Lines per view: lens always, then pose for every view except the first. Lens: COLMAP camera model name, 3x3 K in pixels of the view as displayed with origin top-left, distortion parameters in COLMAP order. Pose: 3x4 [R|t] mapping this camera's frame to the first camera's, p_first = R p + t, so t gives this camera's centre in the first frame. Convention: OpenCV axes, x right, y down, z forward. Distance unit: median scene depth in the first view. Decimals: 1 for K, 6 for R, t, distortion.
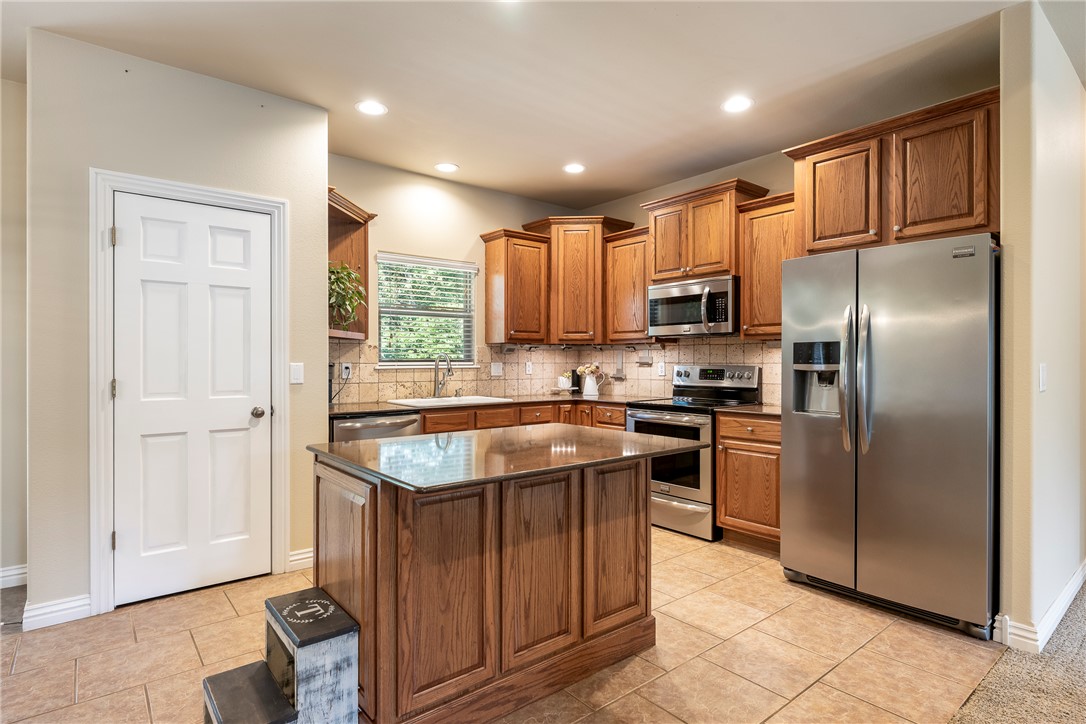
lens RADIAL K [[558.1, 0, 541.5], [0, 558.1, 362.2], [0, 0, 1]] dist [-0.004116, -0.000560]
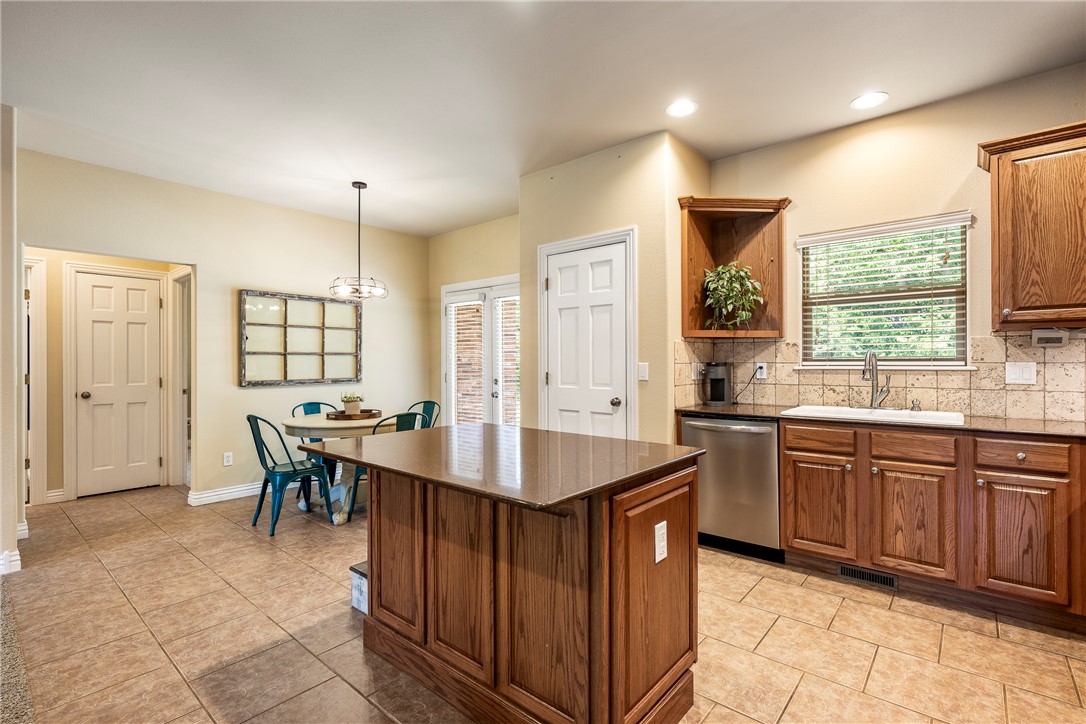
lens RADIAL K [[496.9, 0, 543.1], [0, 496.9, 361.3], [0, 0, 1]] dist [0.001300, 0.000310]
pose [[0.188467, 0.000571, -0.982079, 0.537547], [0.002196, 0.999997, 0.001003, -0.003183], [0.982077, -0.002346, 0.188465, 0.599673]]
